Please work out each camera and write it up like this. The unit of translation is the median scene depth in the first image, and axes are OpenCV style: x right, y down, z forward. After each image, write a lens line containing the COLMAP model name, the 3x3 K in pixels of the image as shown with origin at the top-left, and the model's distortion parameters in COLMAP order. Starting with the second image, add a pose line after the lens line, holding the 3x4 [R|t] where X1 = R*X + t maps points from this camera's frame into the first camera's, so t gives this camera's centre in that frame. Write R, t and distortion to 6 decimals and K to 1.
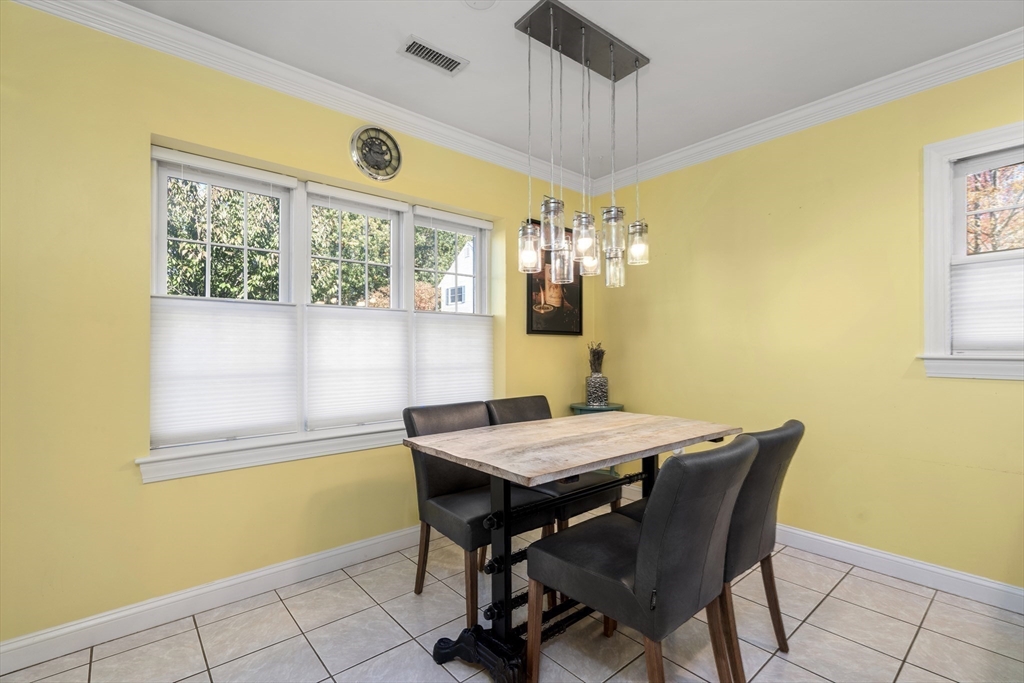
lens RADIAL K [[462.8, 0, 512.8], [0, 462.8, 343.2], [0, 0, 1]] dist [0.001190, 0.000252]
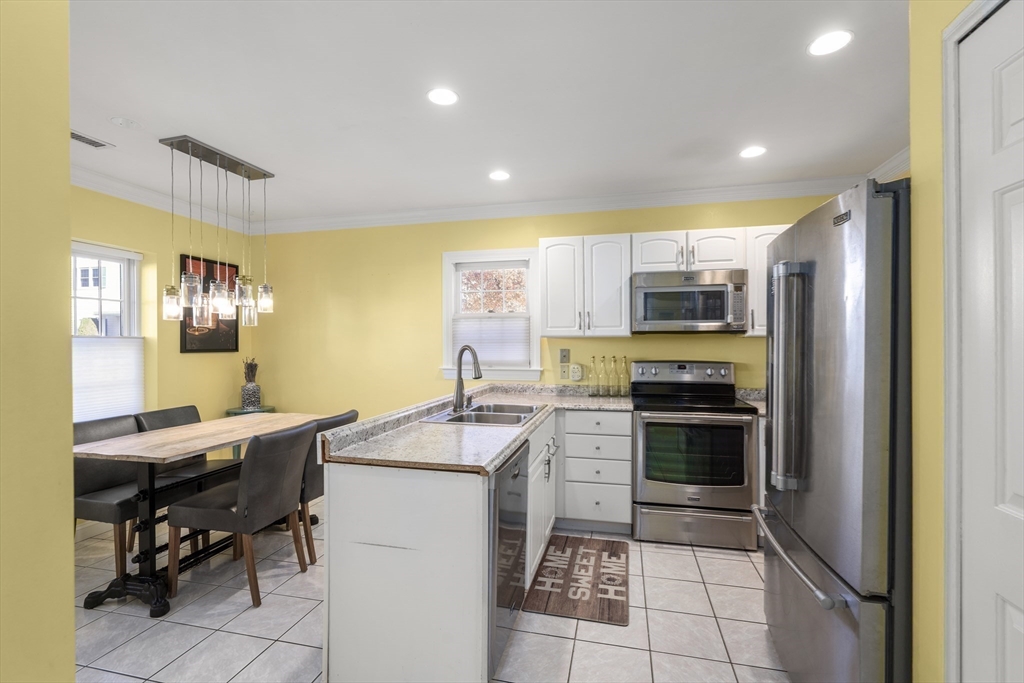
lens RADIAL K [[462.8, 0, 509.4], [0, 462.8, 343.9], [0, 0, 1]] dist [0.001190, 0.000252]
pose [[0.817030, -0.003306, 0.576585, 0.052127], [-0.004301, 0.999921, 0.011827, -0.089685], [-0.576579, -0.012143, 0.816951, -0.643927]]
